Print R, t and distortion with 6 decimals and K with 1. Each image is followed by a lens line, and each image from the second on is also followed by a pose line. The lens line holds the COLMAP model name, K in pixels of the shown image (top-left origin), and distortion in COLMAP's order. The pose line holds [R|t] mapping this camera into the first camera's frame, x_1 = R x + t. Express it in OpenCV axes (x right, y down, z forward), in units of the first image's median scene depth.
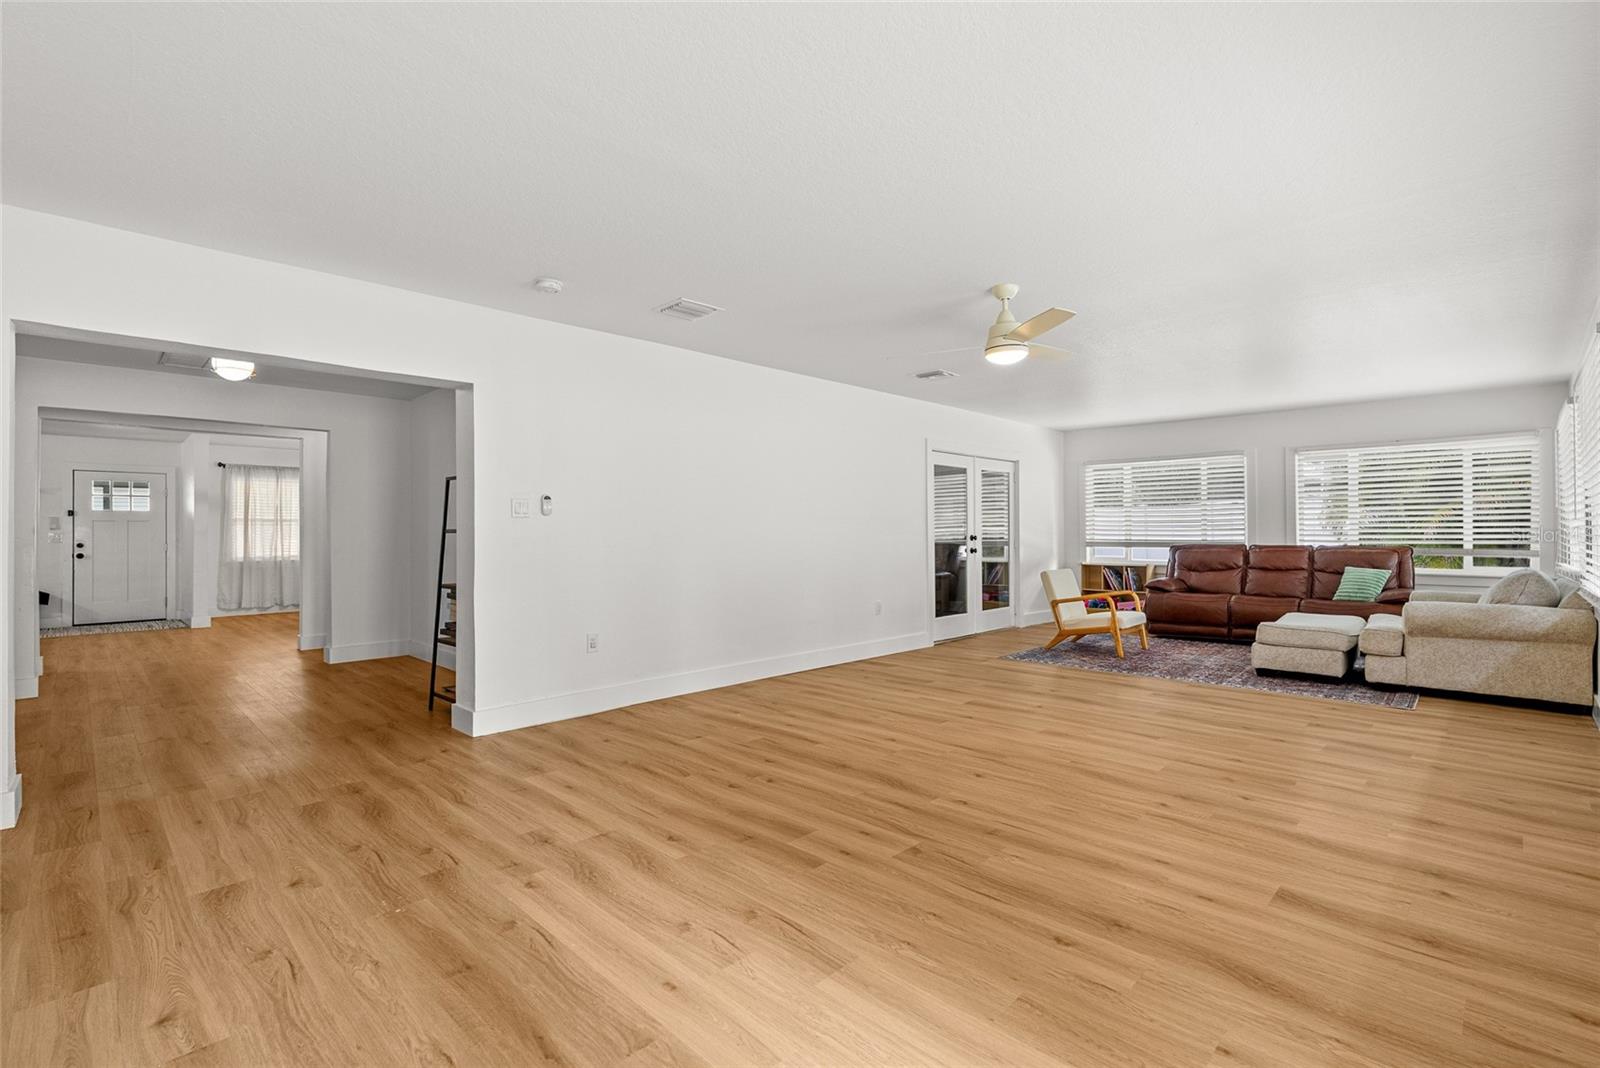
lens RADIAL K [[723.5, 0, 802.9], [0, 723.5, 525.8], [0, 0, 1]] dist [-0.003030, 0.001151]
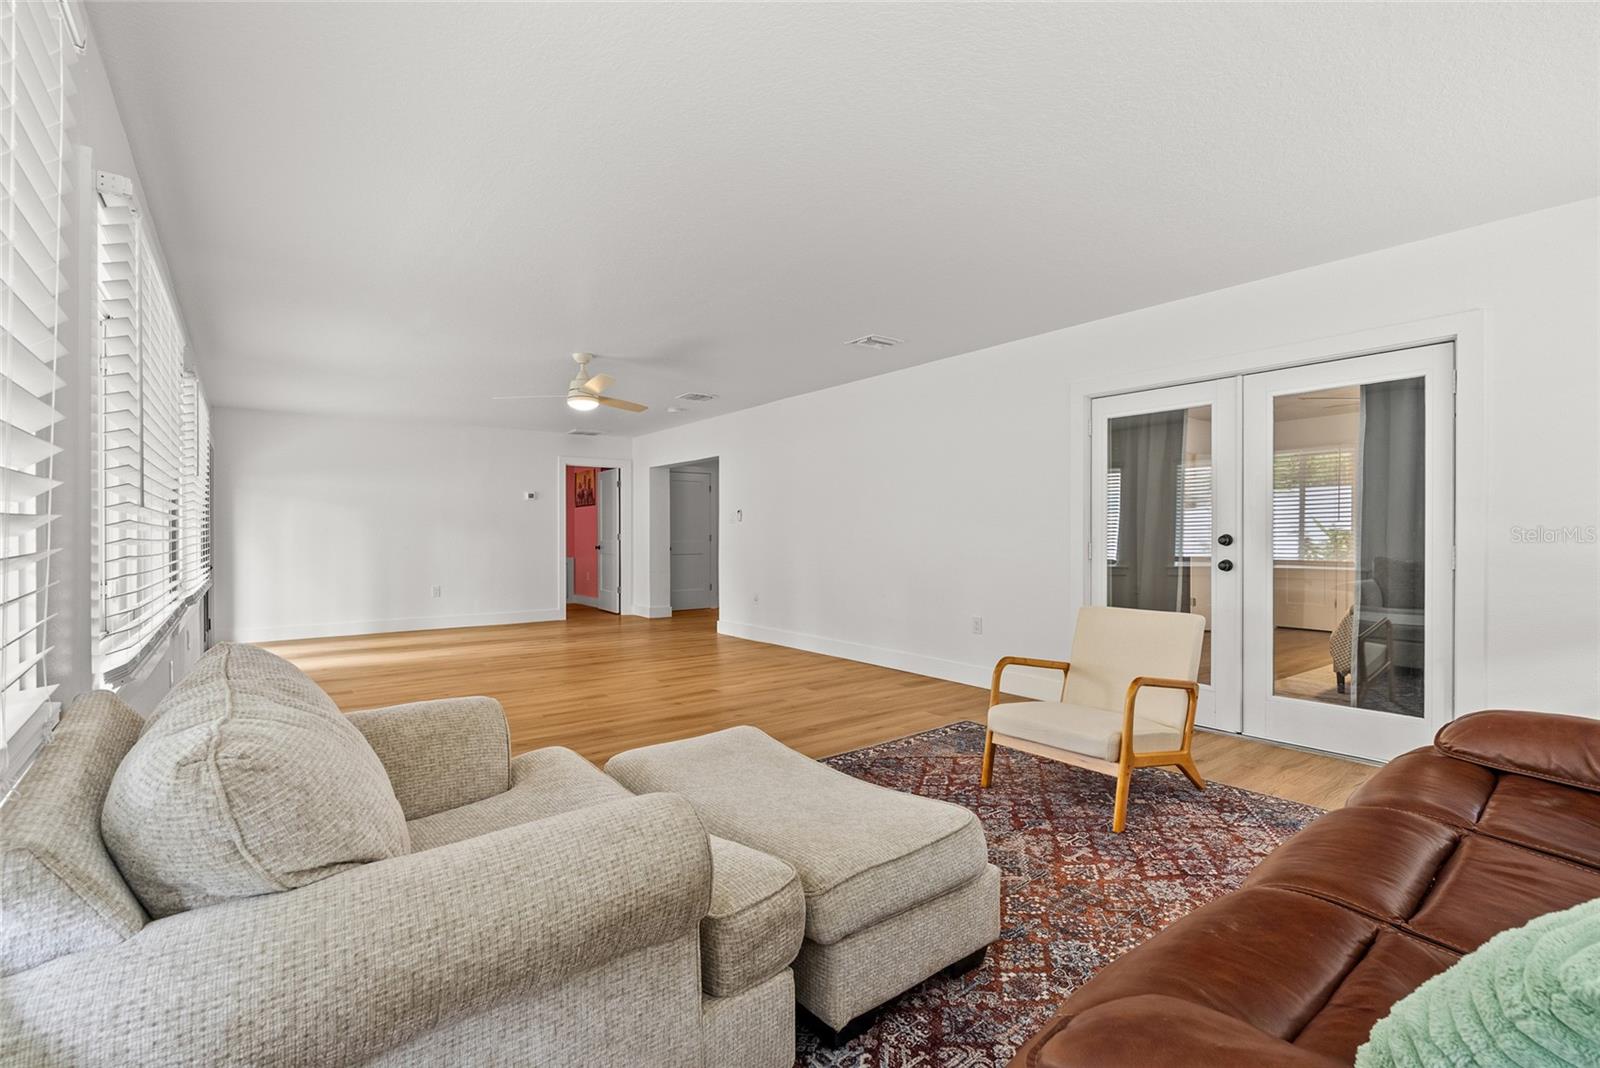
lens RADIAL K [[723.5, 0, 802.9], [0, 723.5, 525.8], [0, 0, 1]] dist [-0.003030, 0.001151]
pose [[-0.136978, -0.001476, -0.990573, 1.810917], [0.015391, 0.999875, -0.003618, 0.011541], [0.990455, -0.015741, -0.136938, 1.839210]]
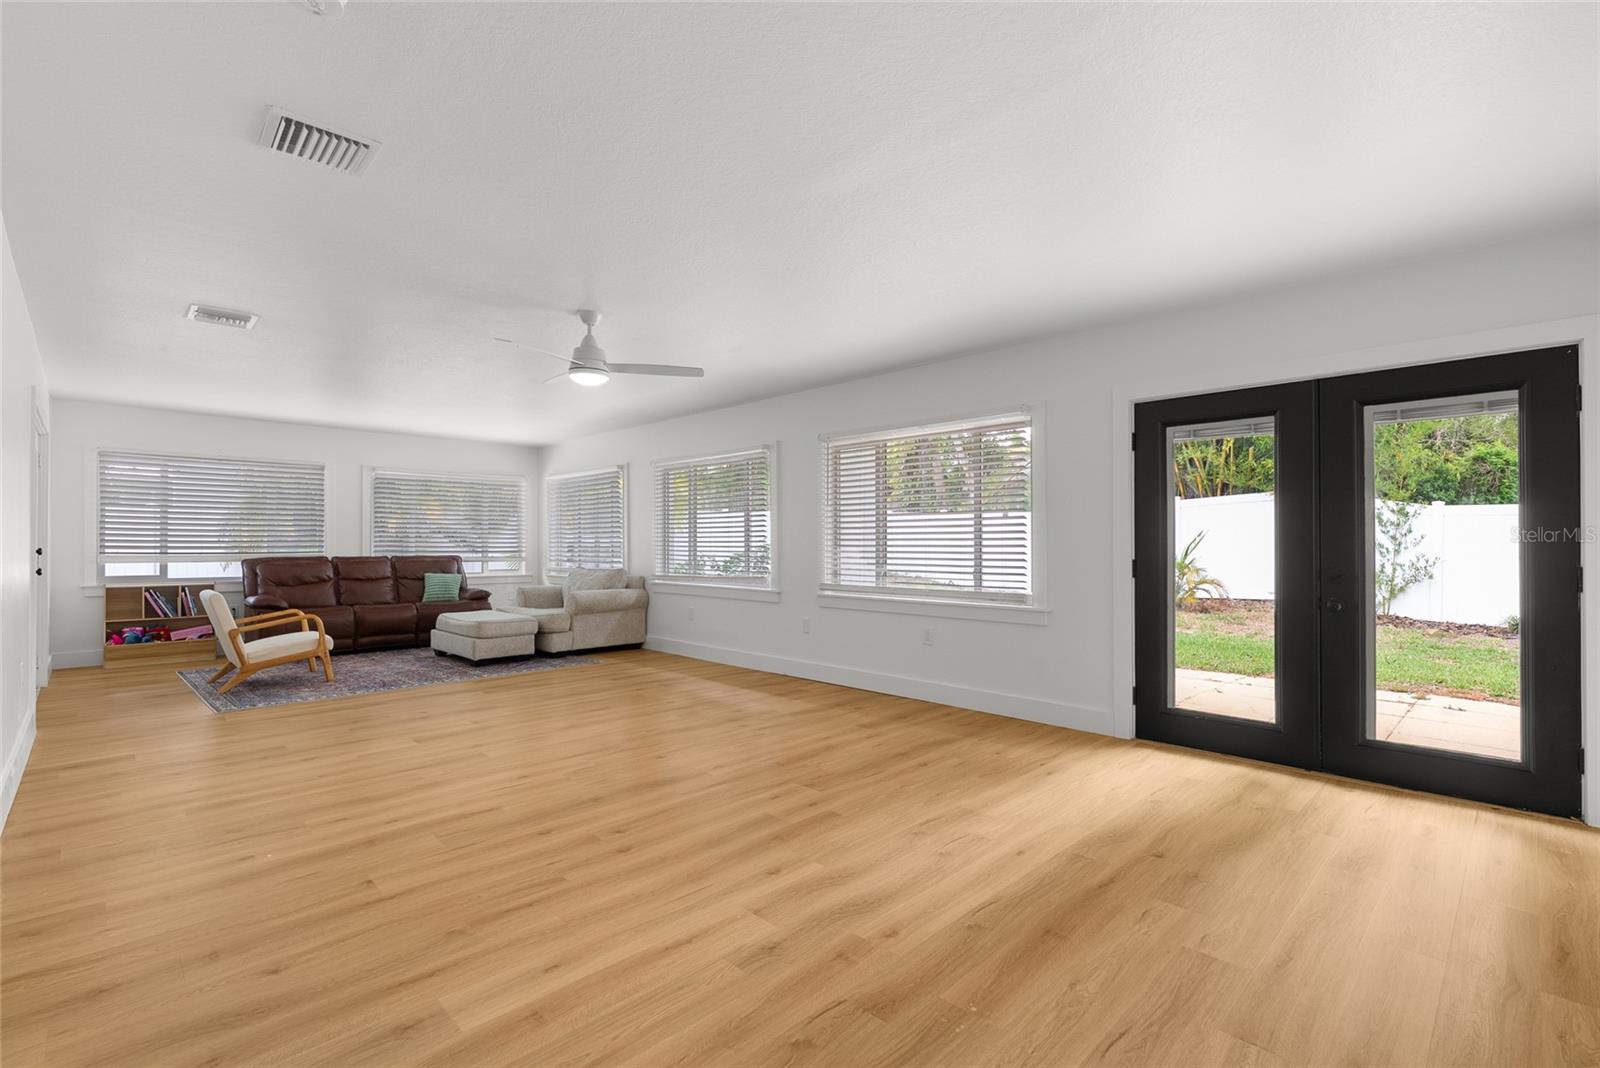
lens RADIAL K [[723.5, 0, 802.9], [0, 723.5, 525.8], [0, 0, 1]] dist [-0.003030, 0.001151]
pose [[0.008860, 0.031469, 0.999465, -0.907350], [-0.012654, 0.999428, -0.031356, 0.016607], [-0.999881, -0.012370, 0.009253, 0.781854]]
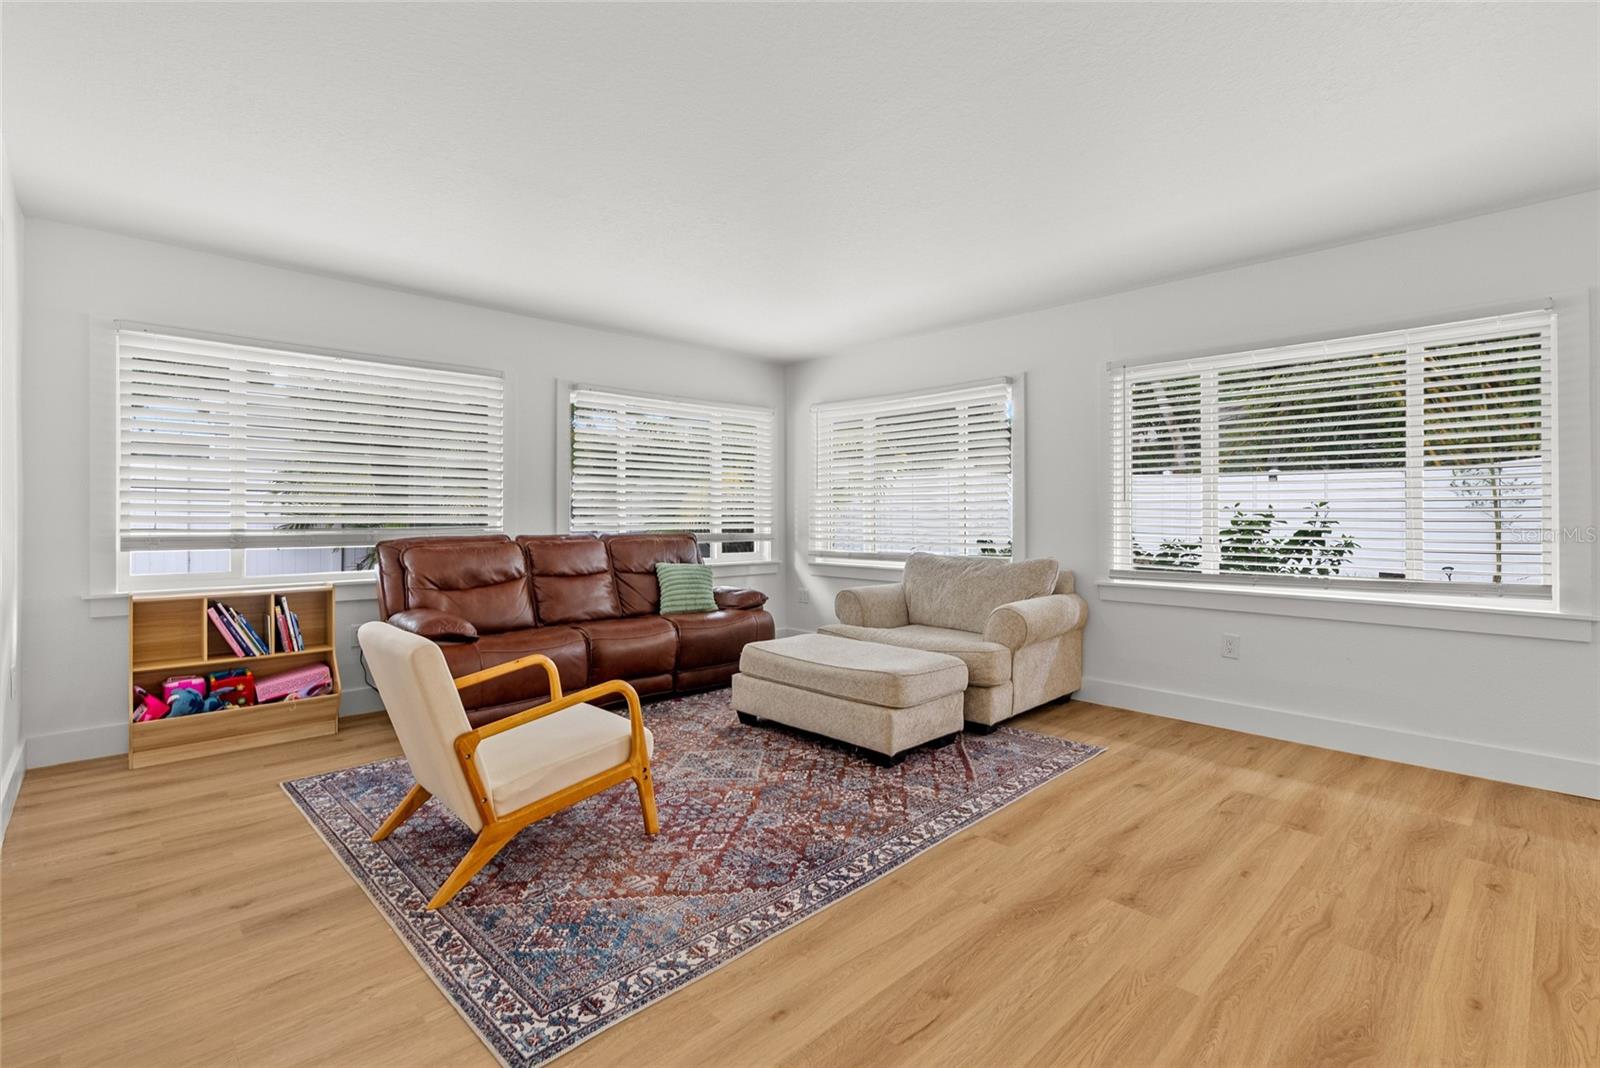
lens RADIAL K [[733.6, 0, 800.6], [0, 733.6, 491.3], [0, 0, 1]] dist [0.000352, 0.001189]
pose [[0.029505, 0.035906, 0.998920, 0.077925], [-0.011745, 0.999298, -0.035573, 0.022178], [-0.999496, -0.010683, 0.029906, 1.768140]]
